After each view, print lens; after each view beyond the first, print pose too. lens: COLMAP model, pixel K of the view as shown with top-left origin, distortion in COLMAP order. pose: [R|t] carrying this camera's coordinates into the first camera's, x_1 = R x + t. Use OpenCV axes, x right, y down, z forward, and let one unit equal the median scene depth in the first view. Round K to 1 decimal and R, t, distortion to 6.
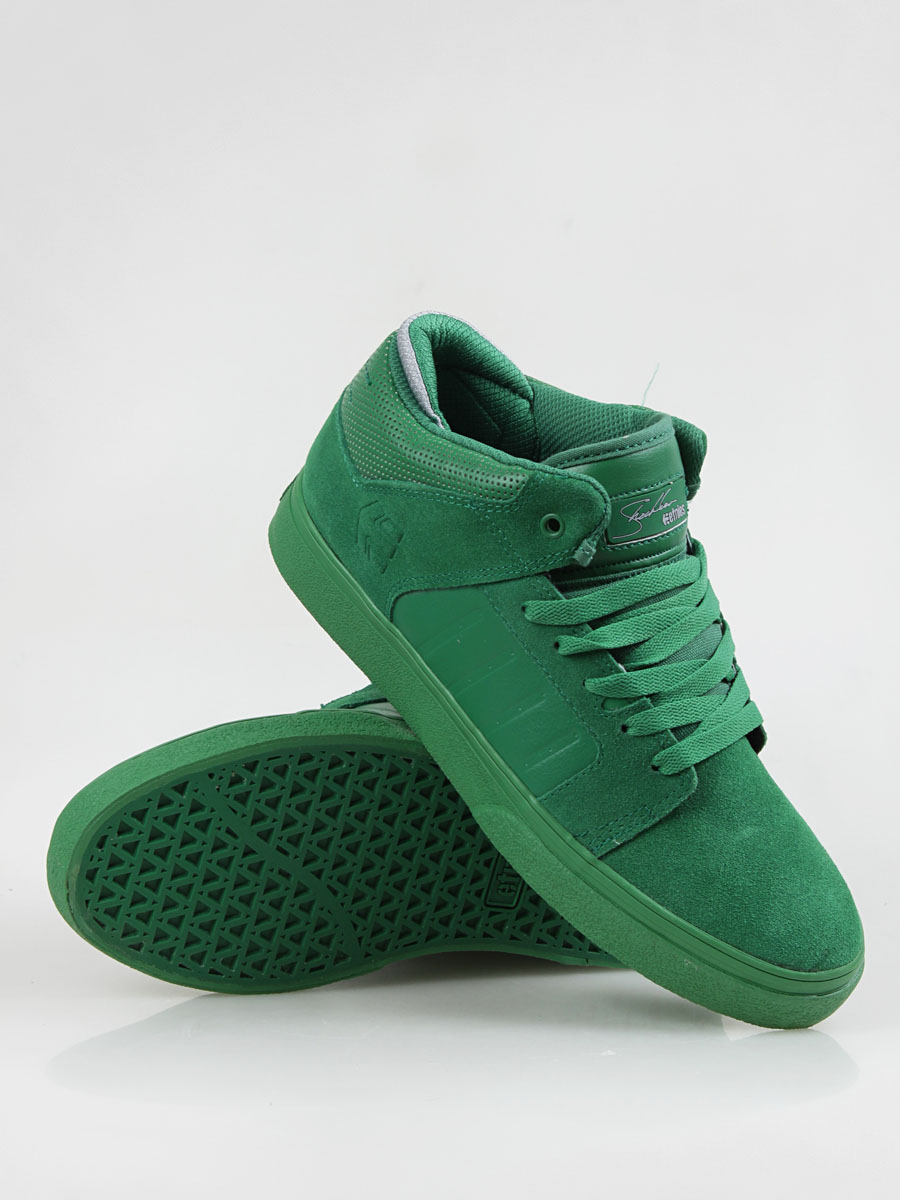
lens RADIAL K [[1849.3, 0, 450.0], [0, 1849.3, 600.0], [0, 0, 1]] dist [0.004539, 0.005710]
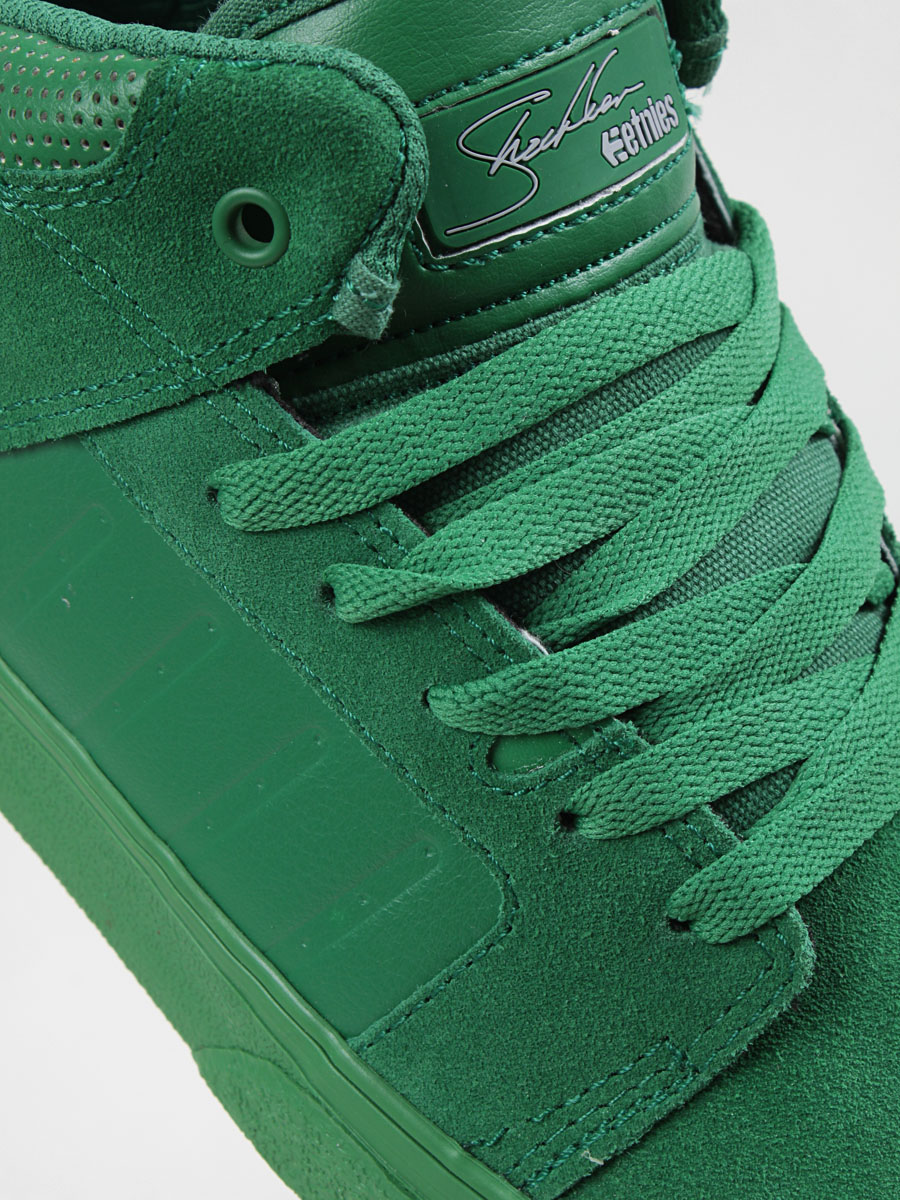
lens RADIAL K [[1834.8, 0, 579.2], [0, 1834.8, 475.7], [0, 0, 1]] dist [-0.223328, 1.473235]
pose [[0.988025, -0.137964, -0.069082, 0.125923], [0.147204, 0.977026, 0.154116, -0.038252], [0.046233, -0.162440, 0.985635, 0.692237]]
